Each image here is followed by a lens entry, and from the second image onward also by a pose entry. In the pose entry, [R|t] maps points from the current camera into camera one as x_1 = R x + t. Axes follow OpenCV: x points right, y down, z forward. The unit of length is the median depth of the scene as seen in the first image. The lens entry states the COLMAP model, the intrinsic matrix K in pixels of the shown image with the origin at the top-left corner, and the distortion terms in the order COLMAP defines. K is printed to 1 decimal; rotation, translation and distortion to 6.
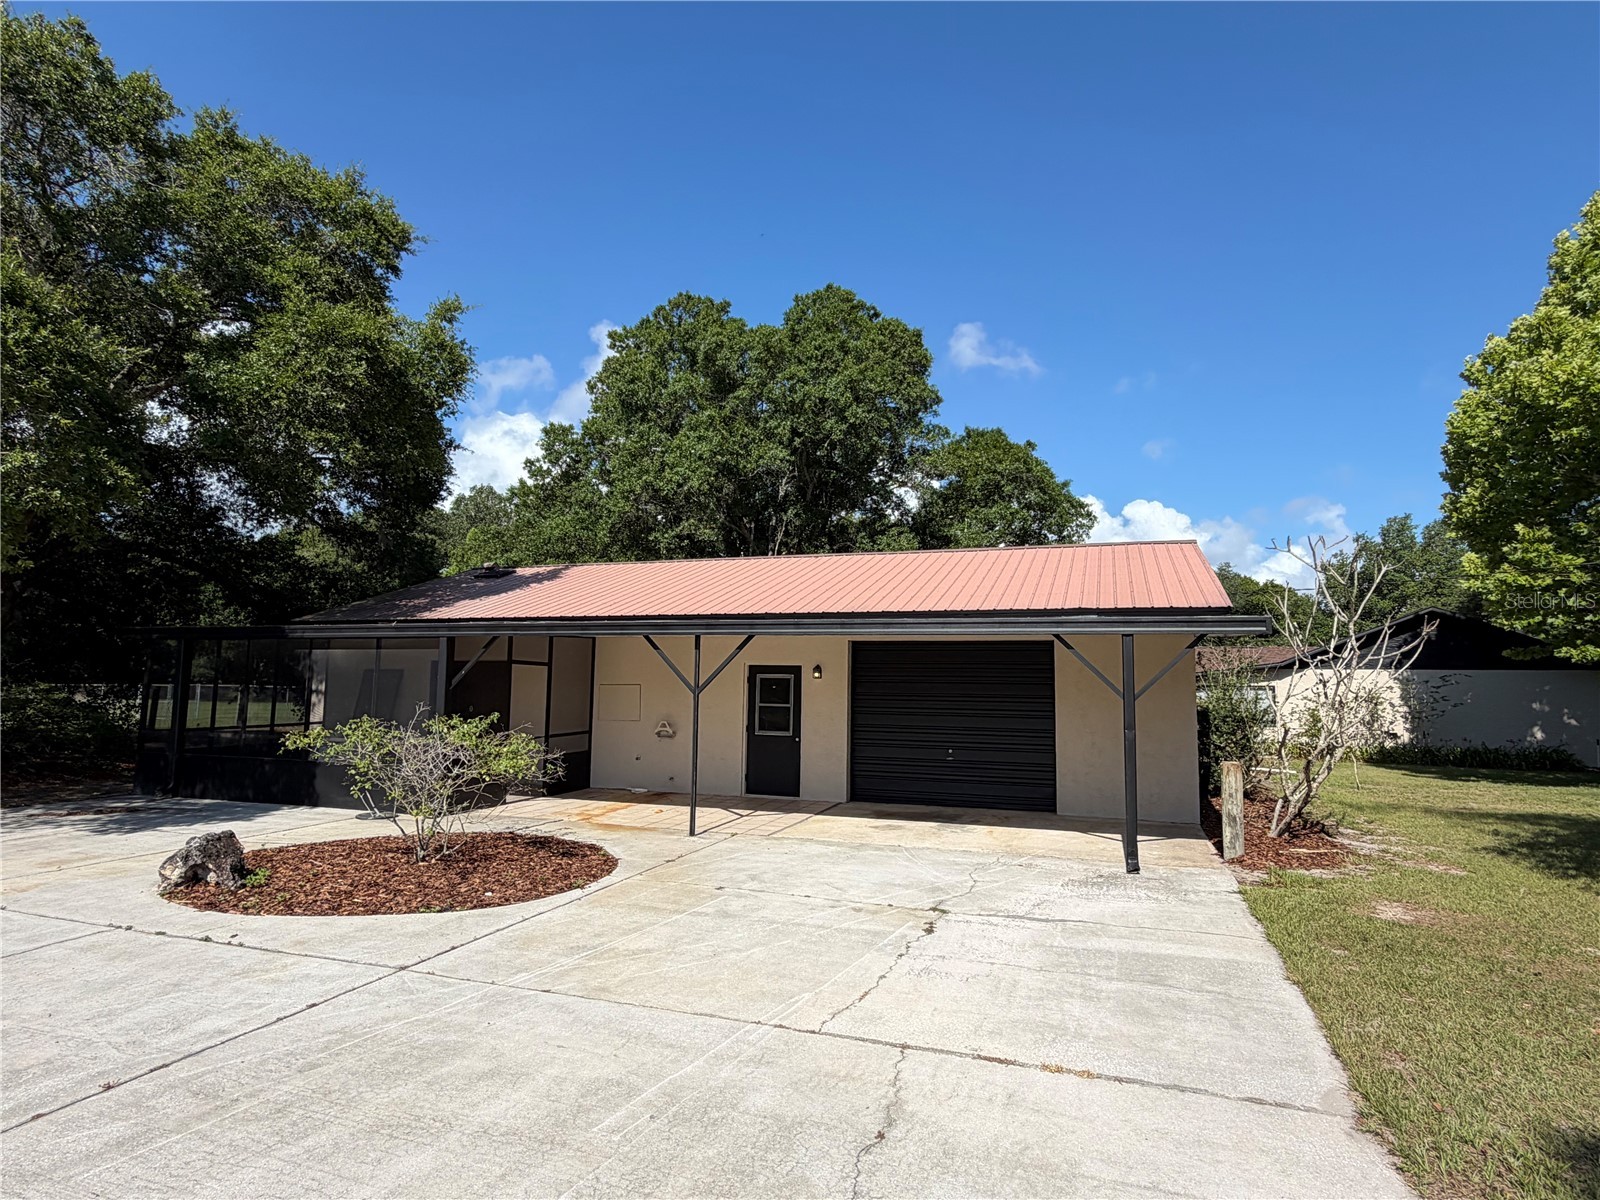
lens RADIAL K [[899.0, 0, 800.0], [0, 899.0, 600.0], [0, 0, 1]] dist [-0.000078, -0.000440]
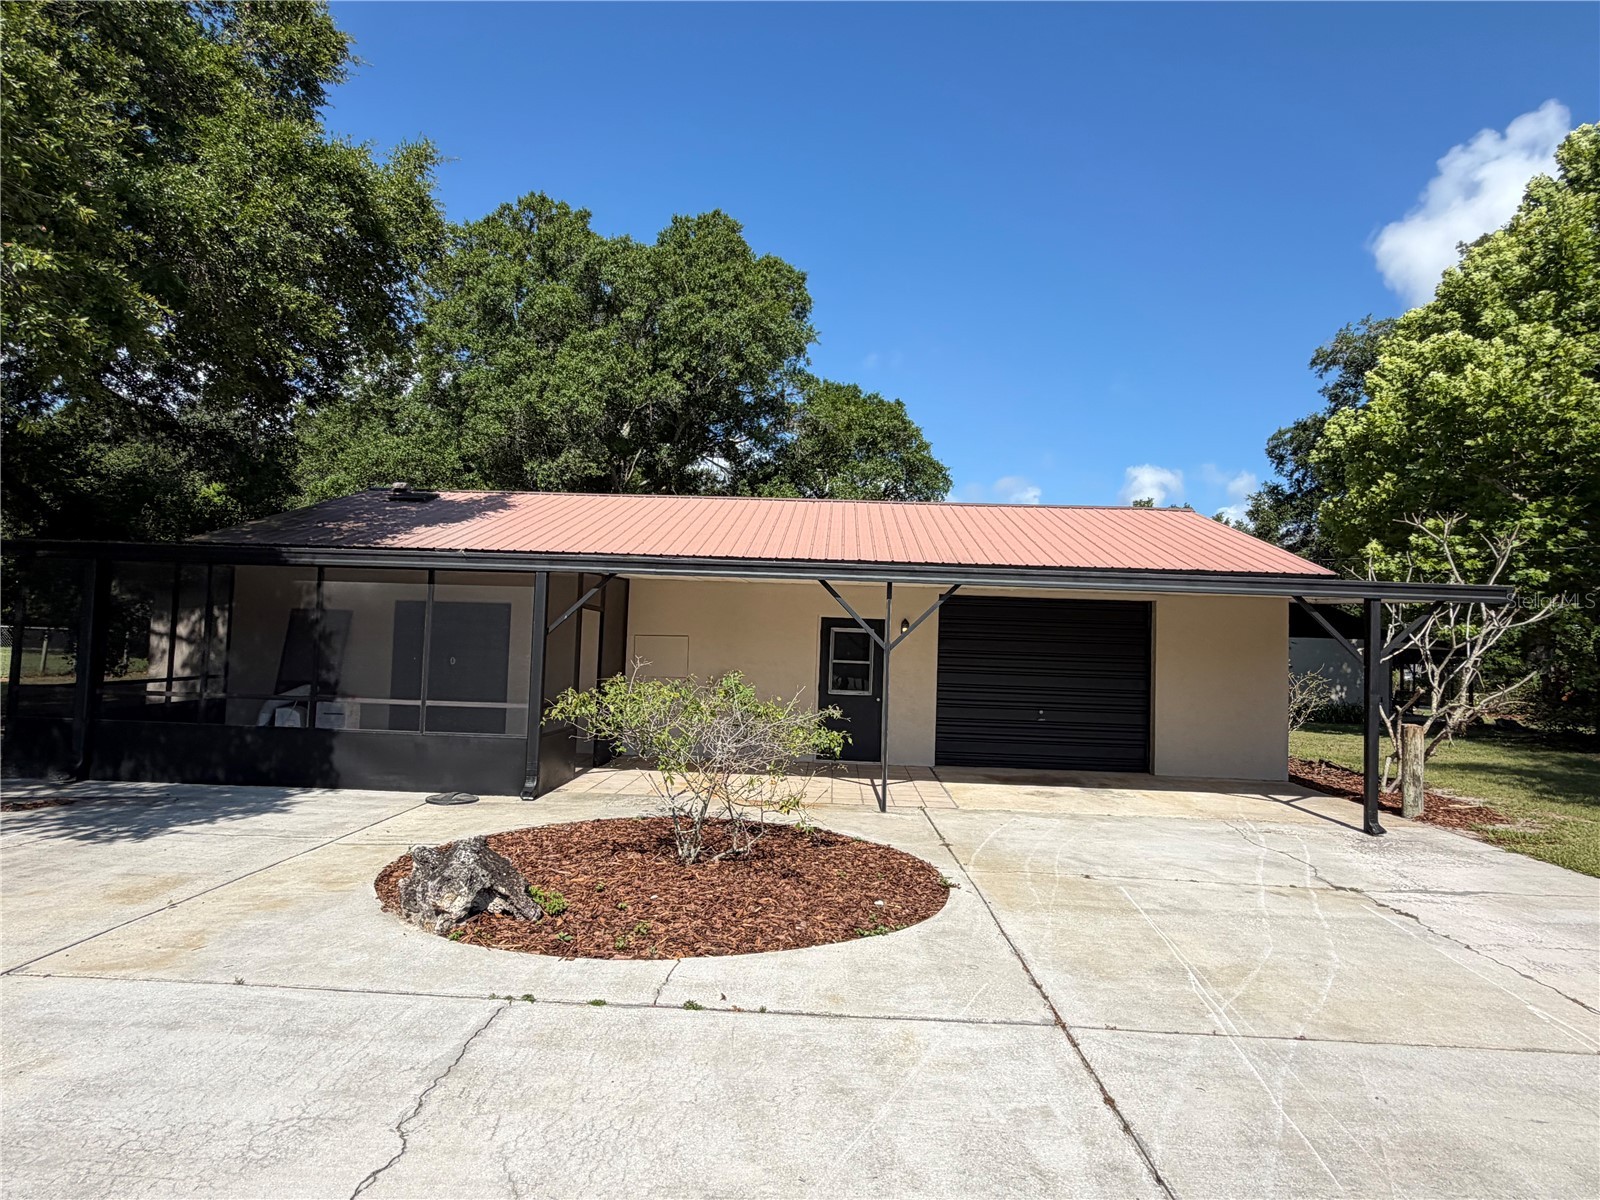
lens RADIAL K [[899.0, 0, 800.0], [0, 899.0, 600.0], [0, 0, 1]] dist [-0.000078, -0.000440]
pose [[0.955488, 0.032842, 0.293196, -0.379180], [-0.047847, 0.997878, 0.044150, 0.018671], [-0.291124, -0.056213, 0.955033, 0.166562]]
